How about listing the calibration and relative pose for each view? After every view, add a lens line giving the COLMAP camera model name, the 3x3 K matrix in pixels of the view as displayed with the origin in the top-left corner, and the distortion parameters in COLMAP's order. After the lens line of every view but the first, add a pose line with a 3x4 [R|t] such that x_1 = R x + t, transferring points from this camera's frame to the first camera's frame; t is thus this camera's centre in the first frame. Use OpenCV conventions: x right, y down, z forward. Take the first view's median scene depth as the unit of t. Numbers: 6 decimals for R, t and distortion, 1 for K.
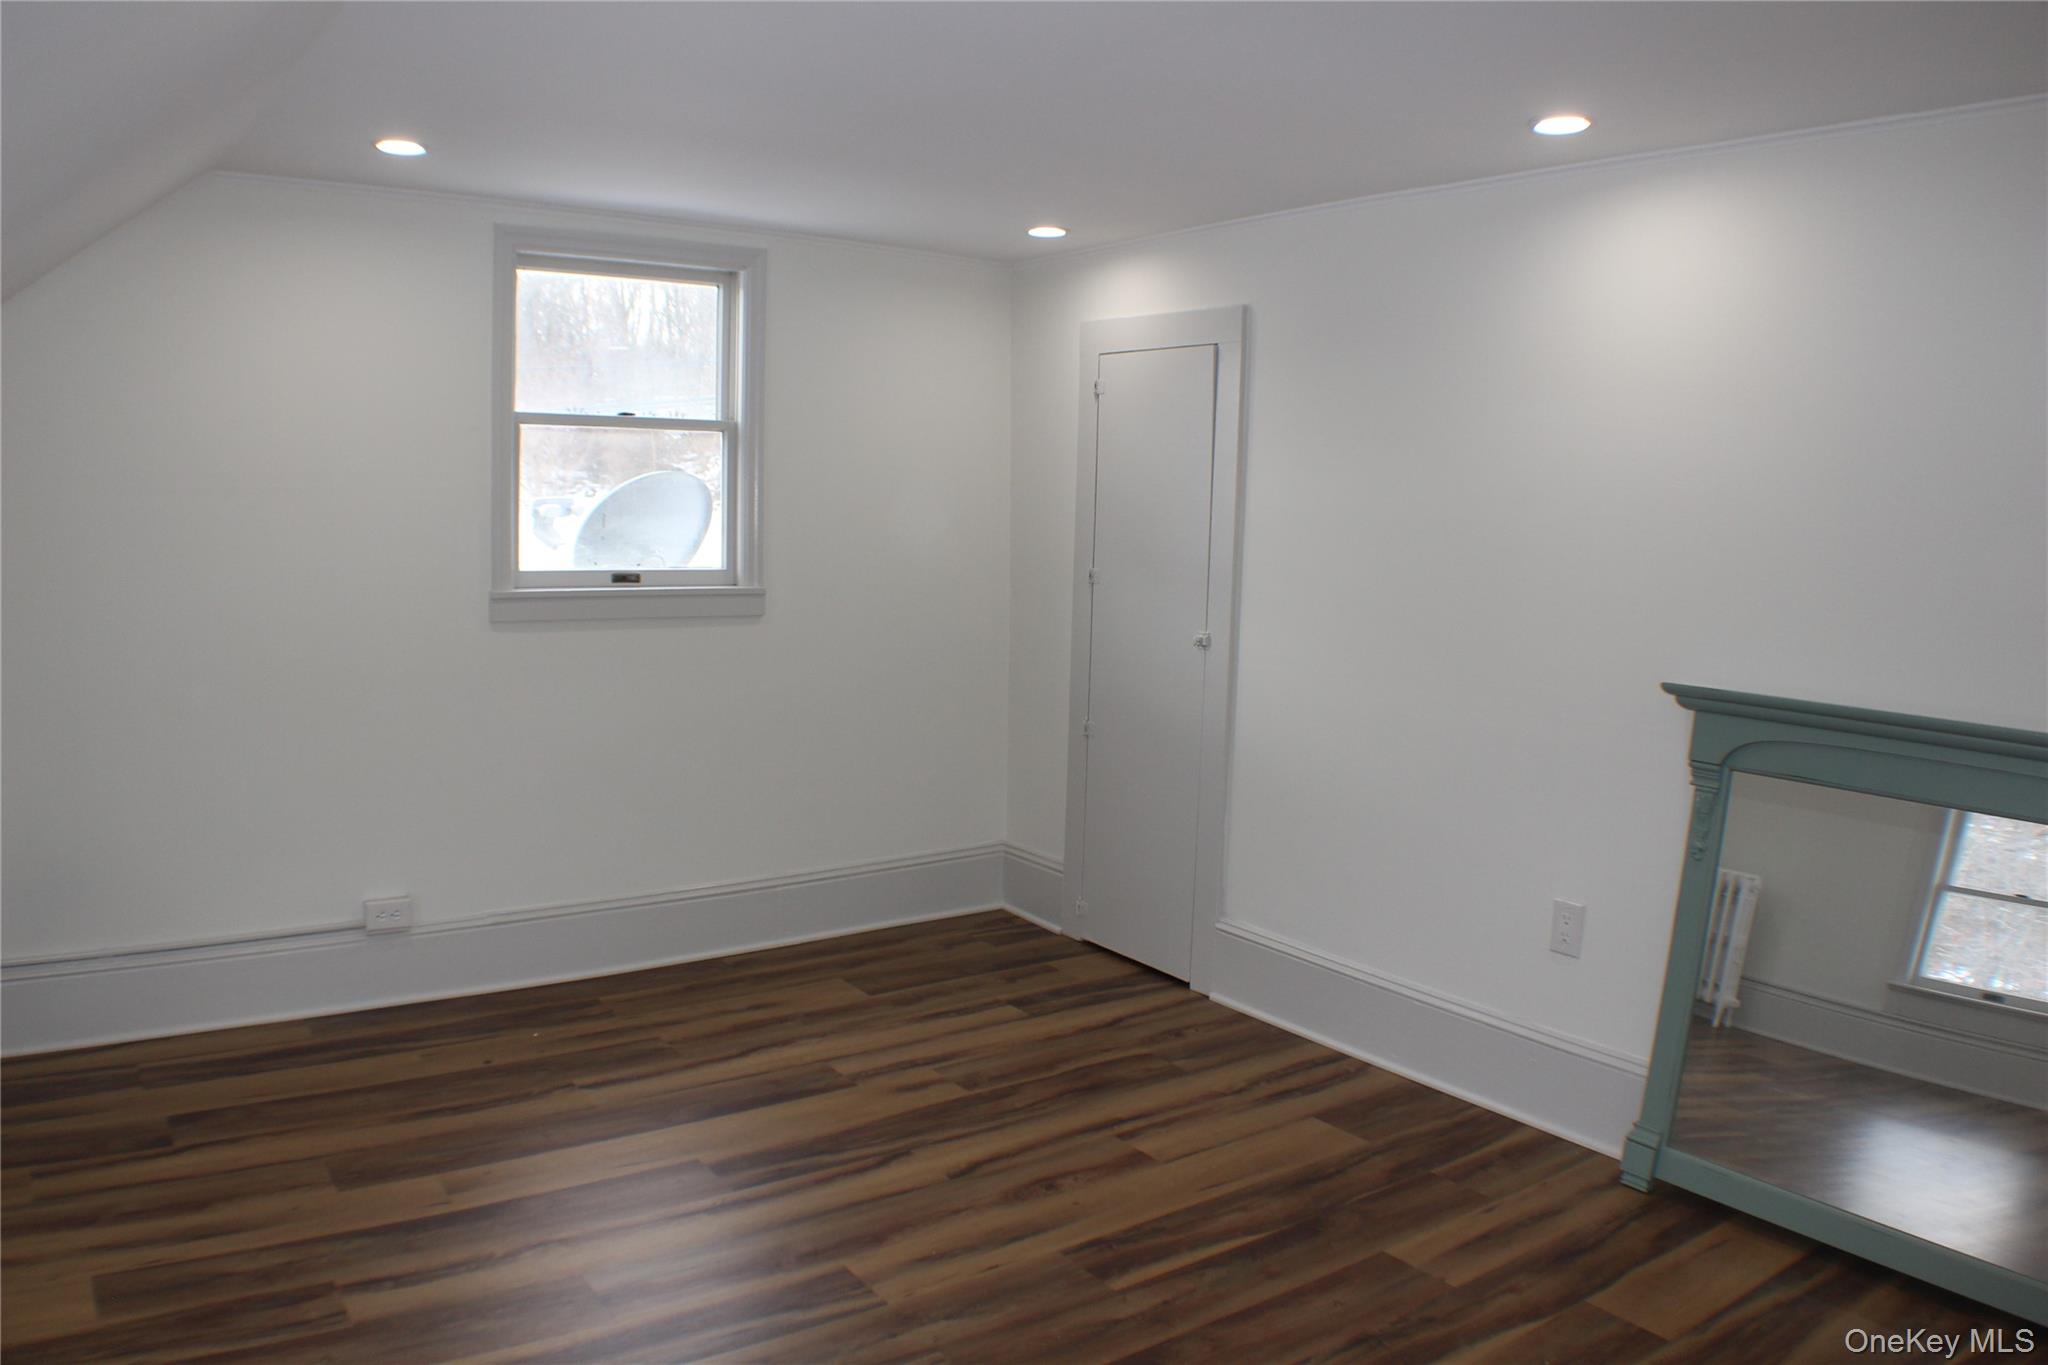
lens RADIAL K [[1570.2, 0, 1024.0], [0, 1570.2, 643.1], [0, 0, 1]] dist [-0.189996, 0.056228]
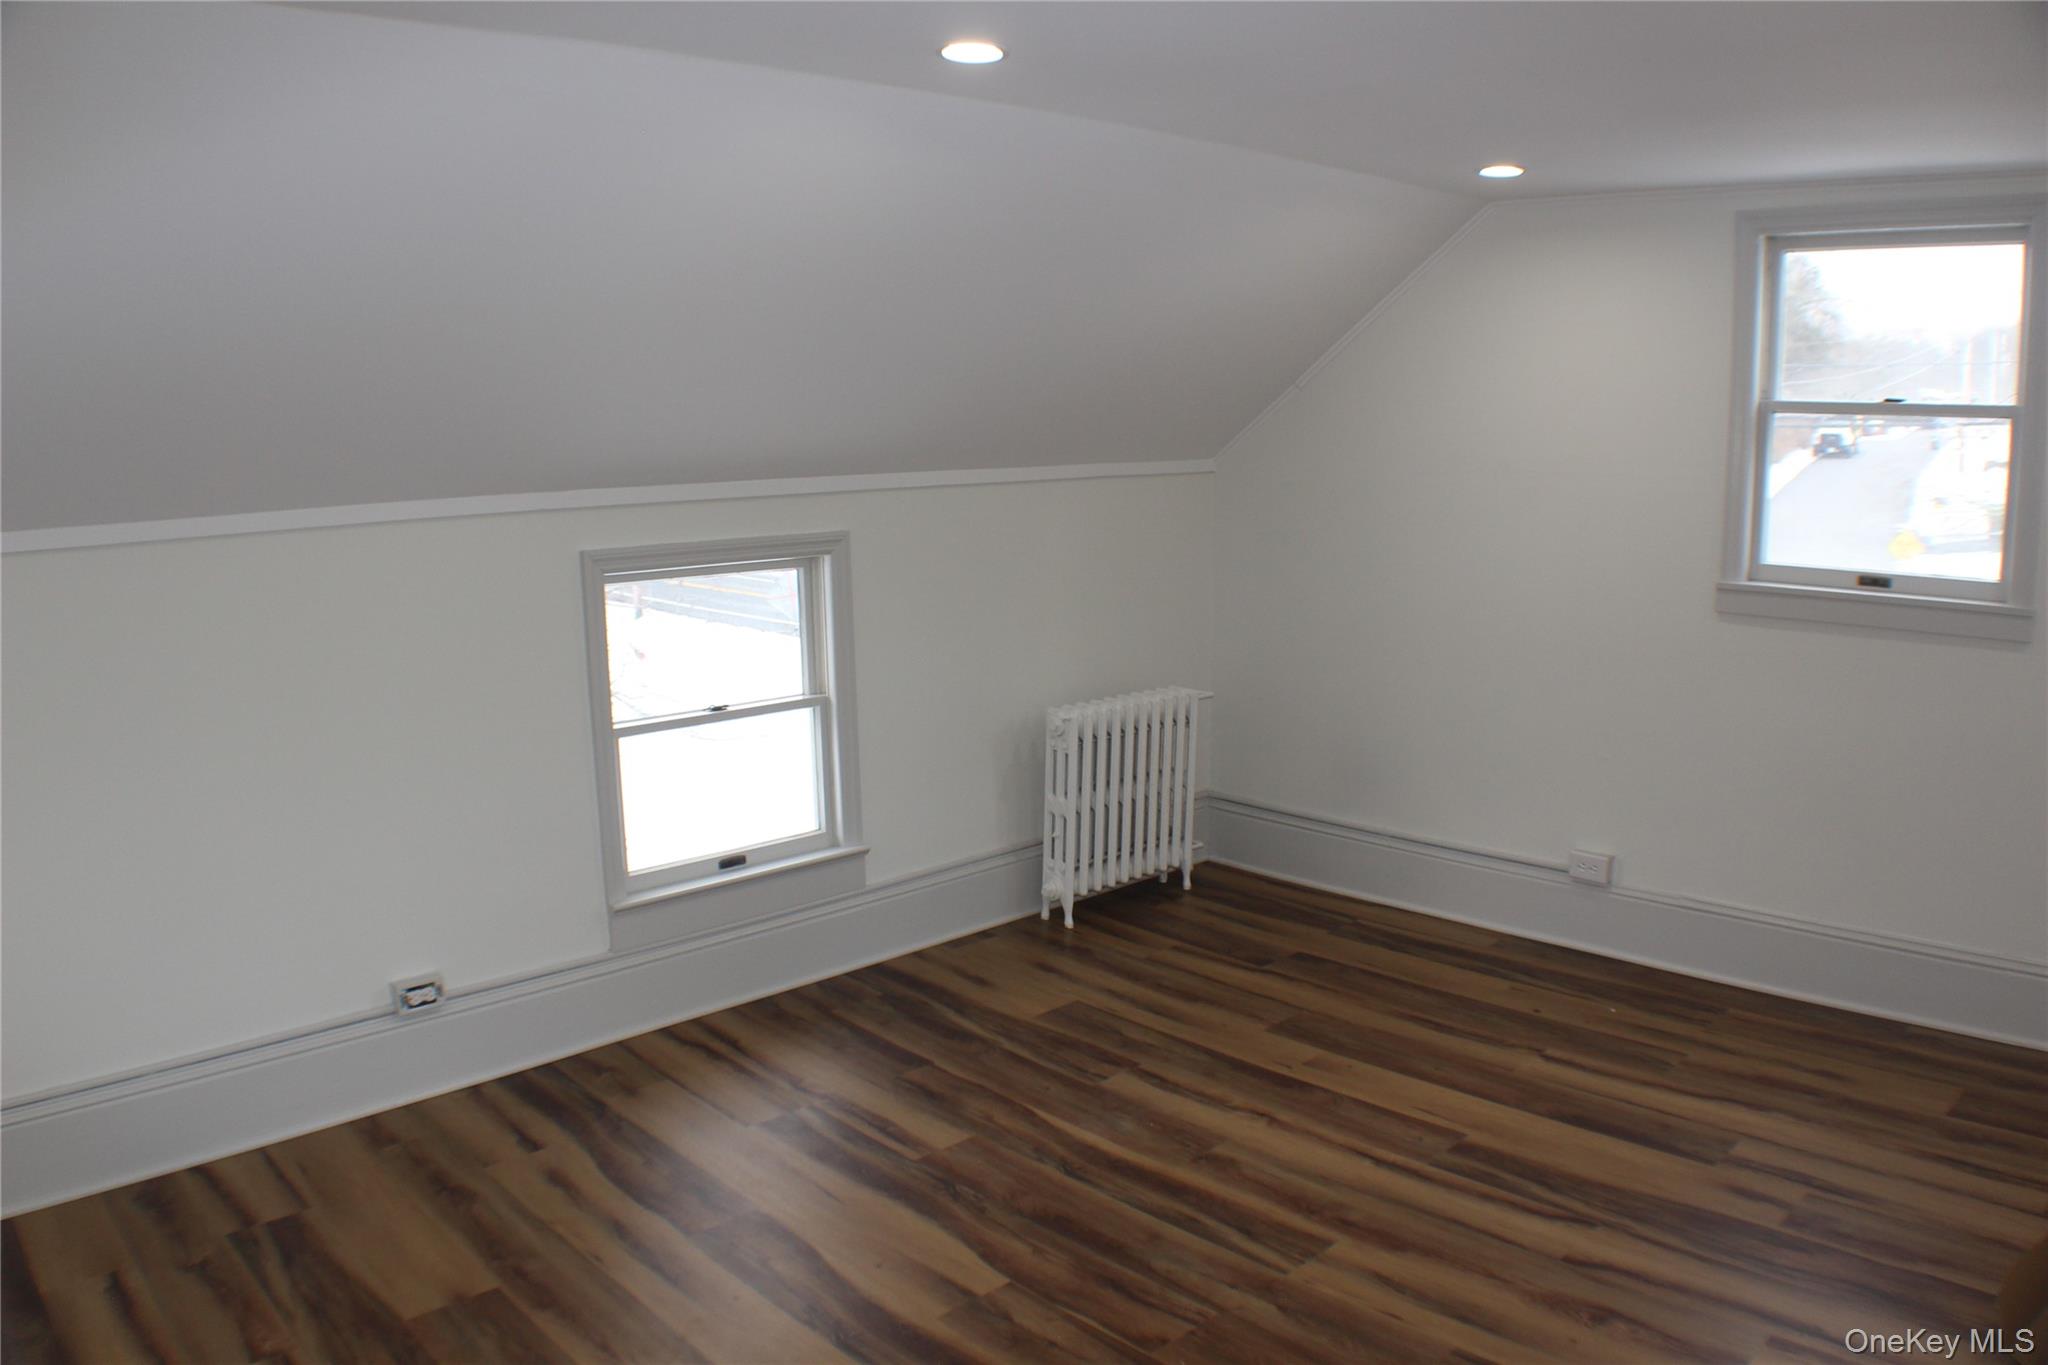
lens RADIAL K [[1475.6, 0, 1009.6], [0, 1475.6, 685.7], [0, 0, 1]] dist [-0.218158, 0.073754]
pose [[0.158458, 0.136550, -0.977878, 0.516071], [-0.086954, 0.988473, 0.123939, -0.041873], [0.983529, 0.065391, 0.168505, 0.426744]]
